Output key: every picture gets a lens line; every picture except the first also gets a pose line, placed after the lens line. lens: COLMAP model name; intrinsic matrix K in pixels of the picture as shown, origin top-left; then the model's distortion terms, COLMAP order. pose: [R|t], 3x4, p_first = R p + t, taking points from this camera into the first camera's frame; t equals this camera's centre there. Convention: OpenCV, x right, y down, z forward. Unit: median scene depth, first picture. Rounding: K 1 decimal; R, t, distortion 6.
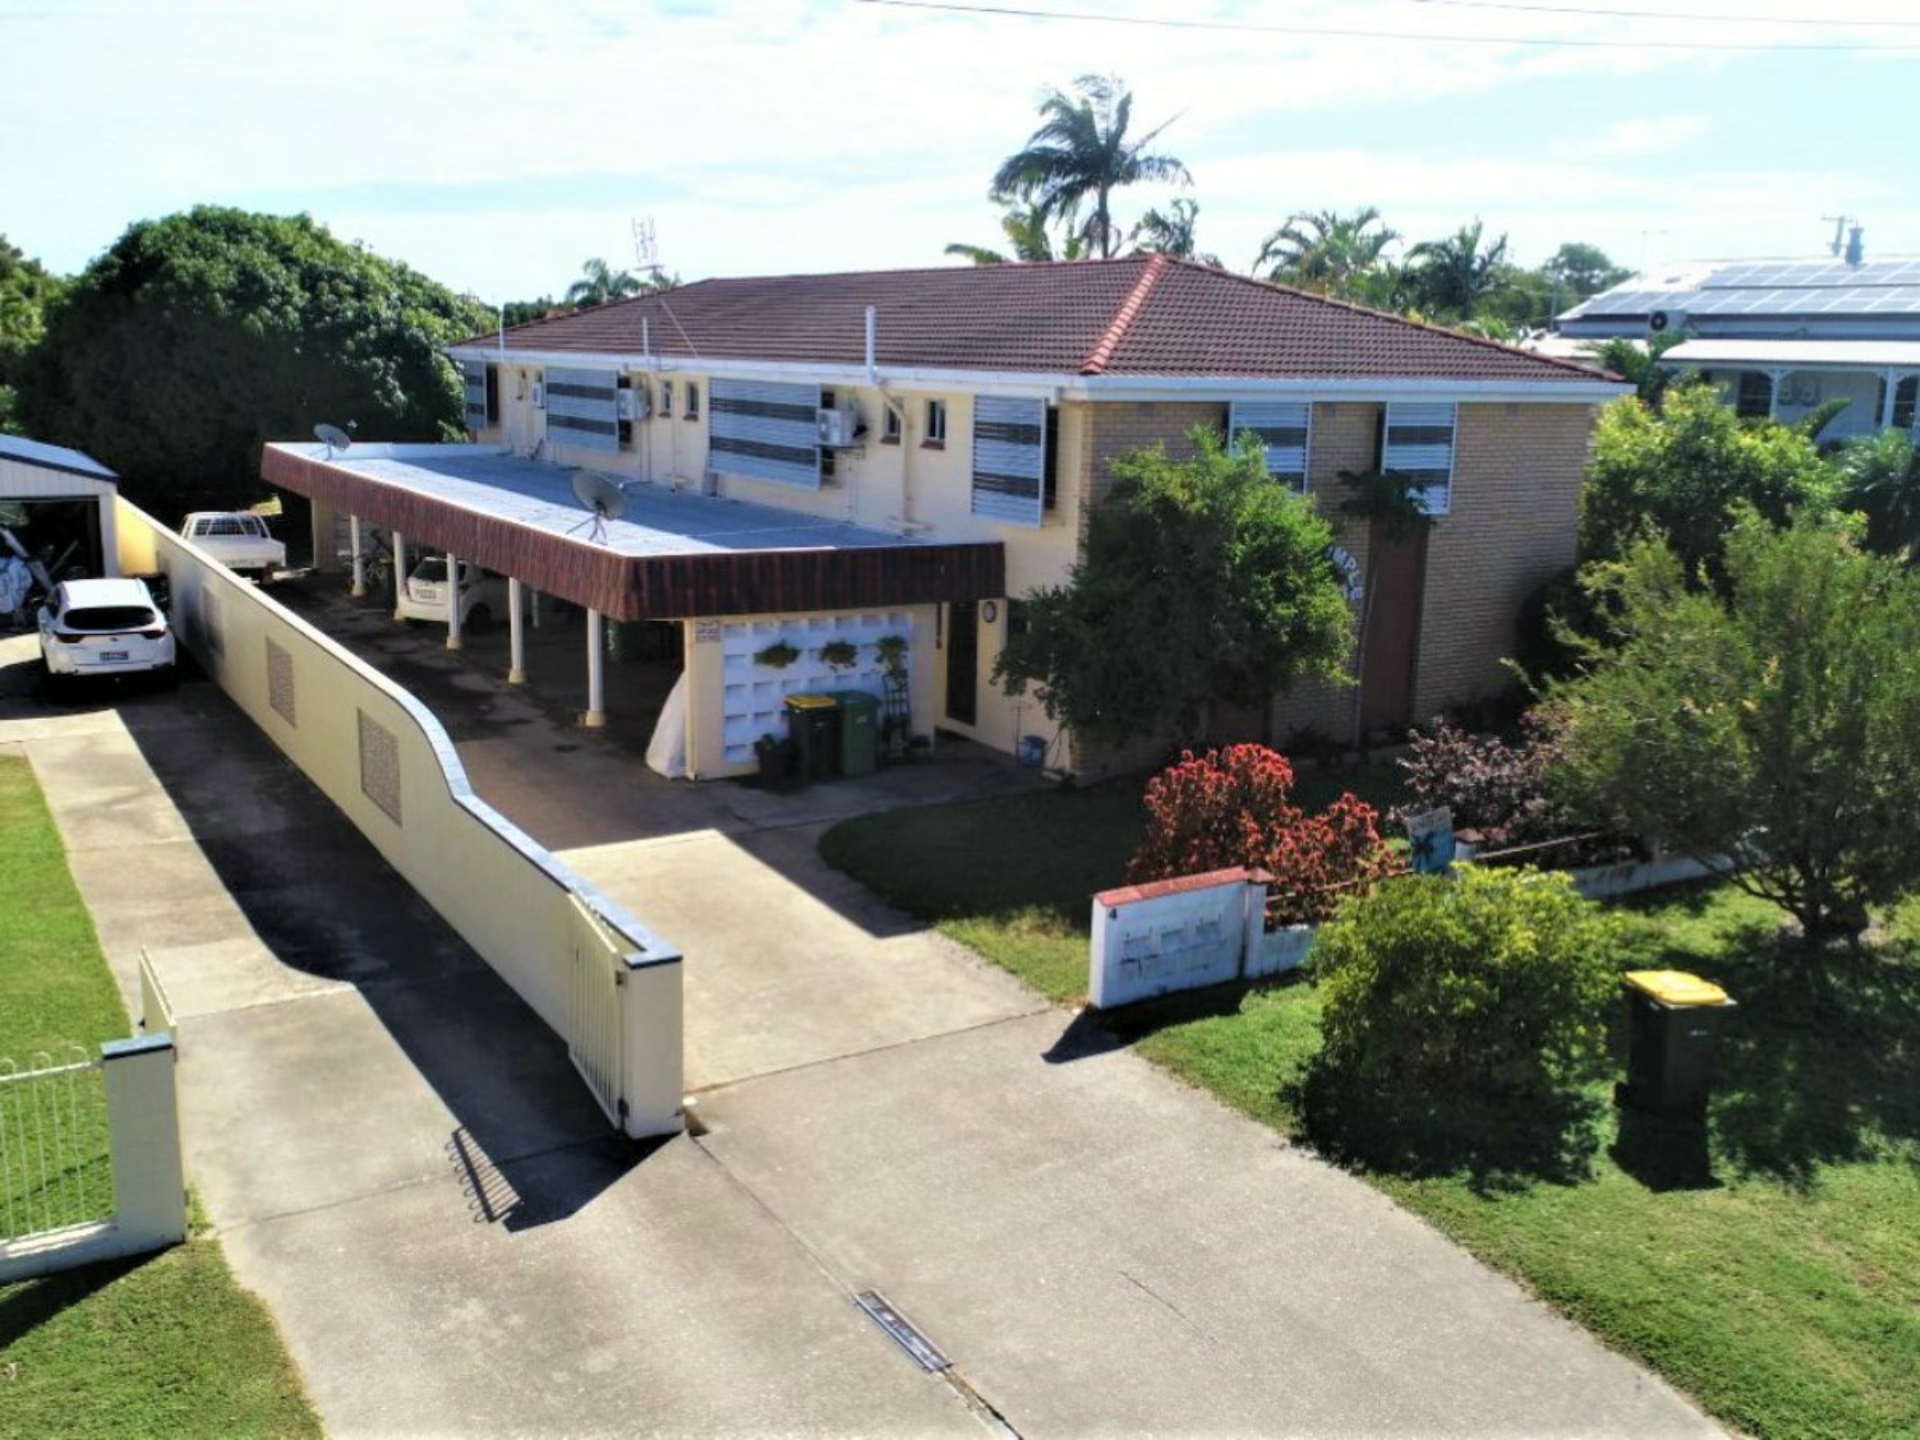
lens RADIAL K [[1719.0, 0, 960.0], [0, 1719.0, 720.0], [0, 0, 1]] dist [-0.003748, -0.002183]
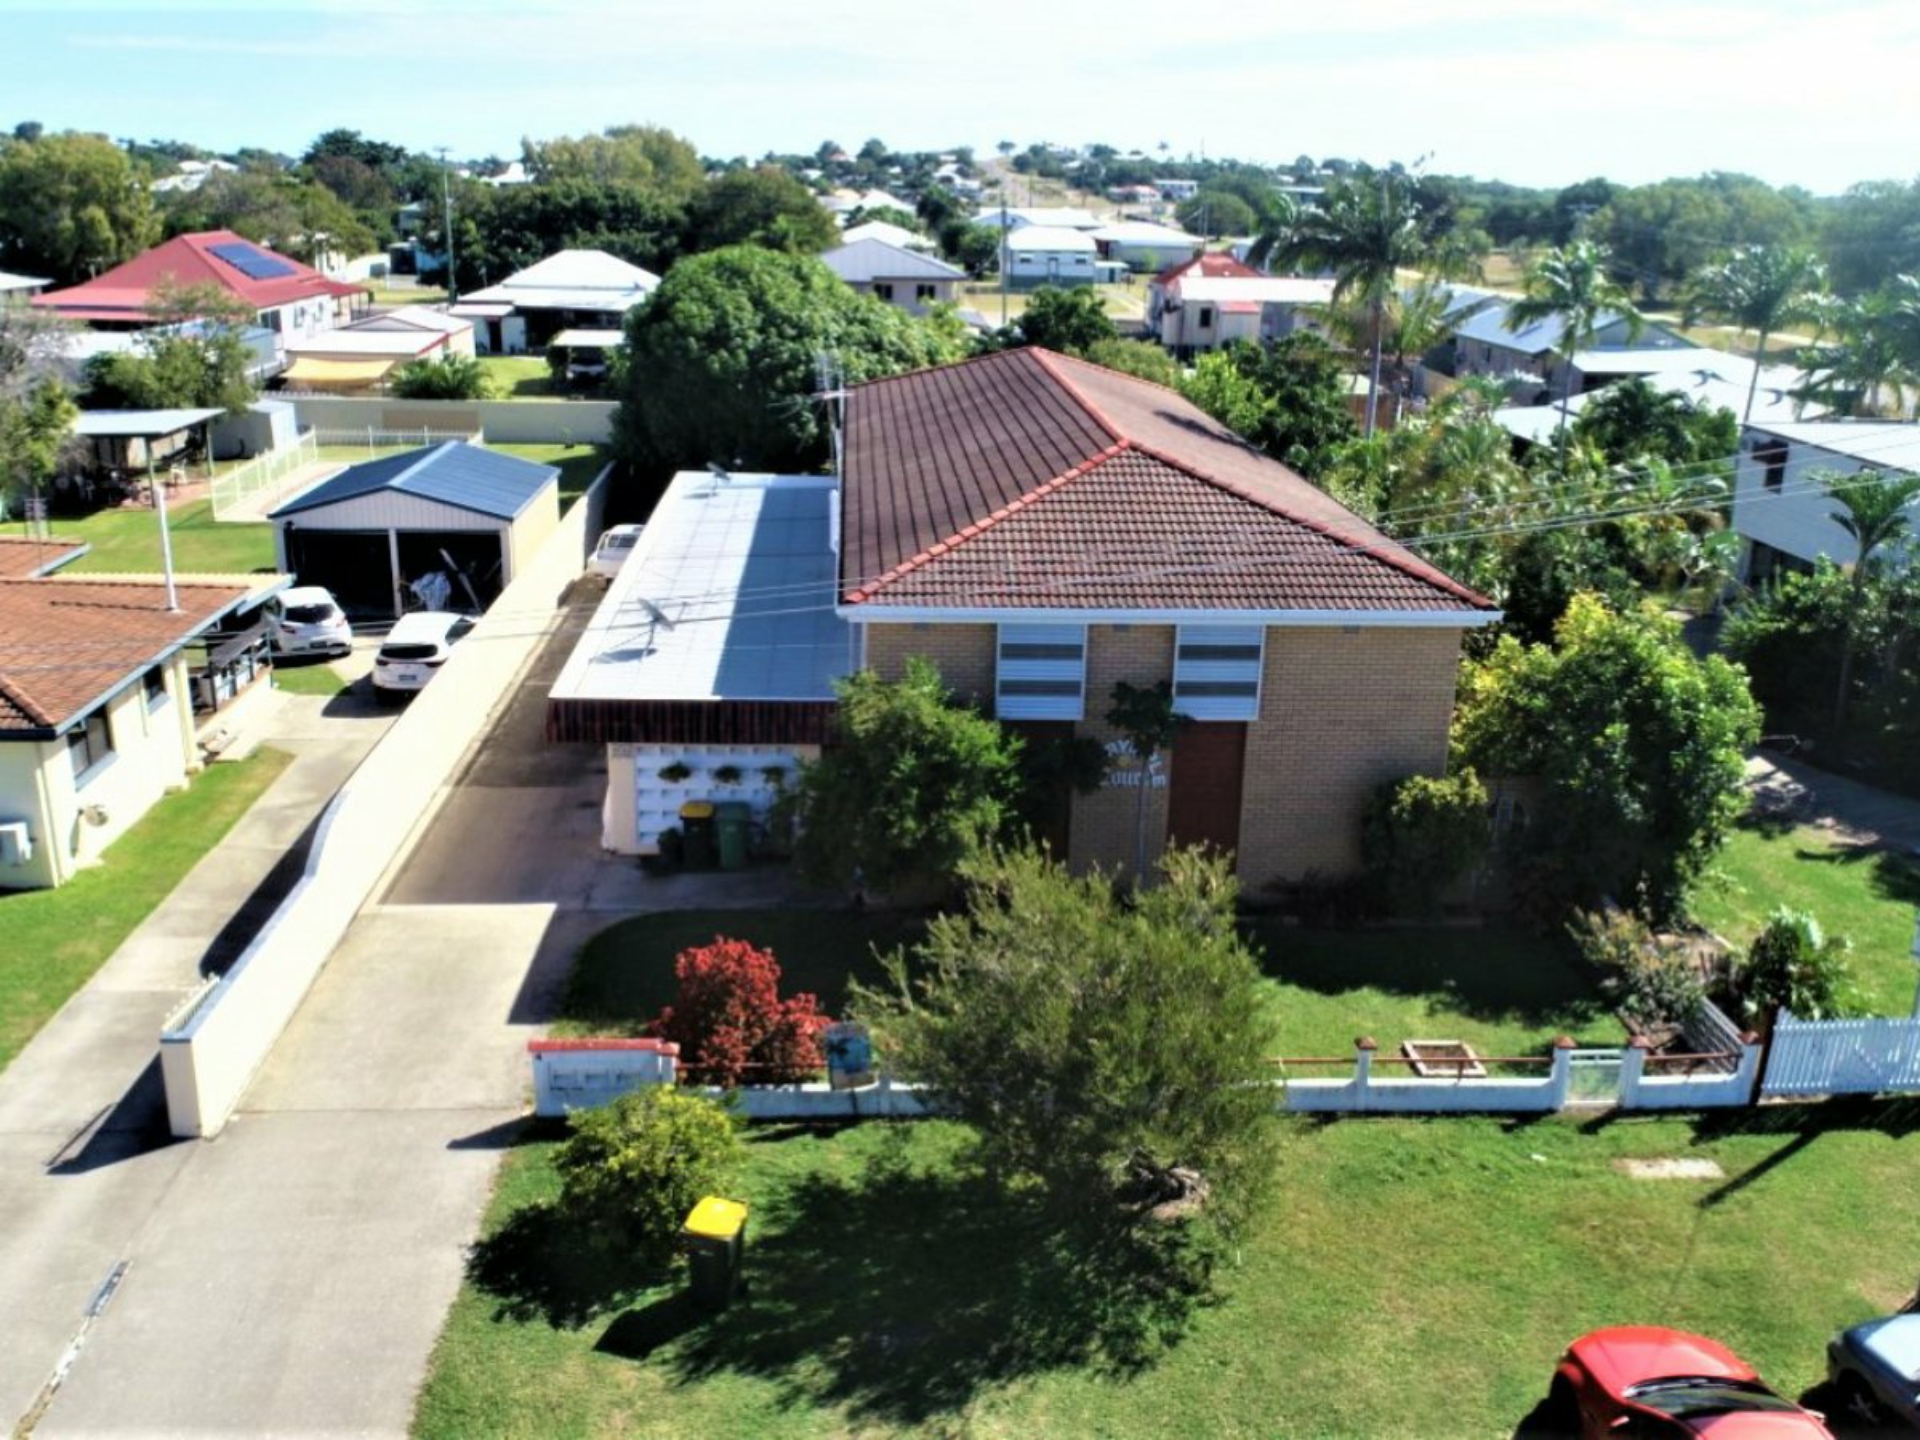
lens RADIAL K [[1719.0, 0, 960.0], [0, 1719.0, 720.0], [0, 0, 1]] dist [-0.003748, -0.002183]
pose [[0.873728, 0.144825, -0.464354, 0.784722], [-0.103505, 0.988140, 0.113432, -0.282172], [0.475274, -0.051046, 0.878356, -0.078224]]
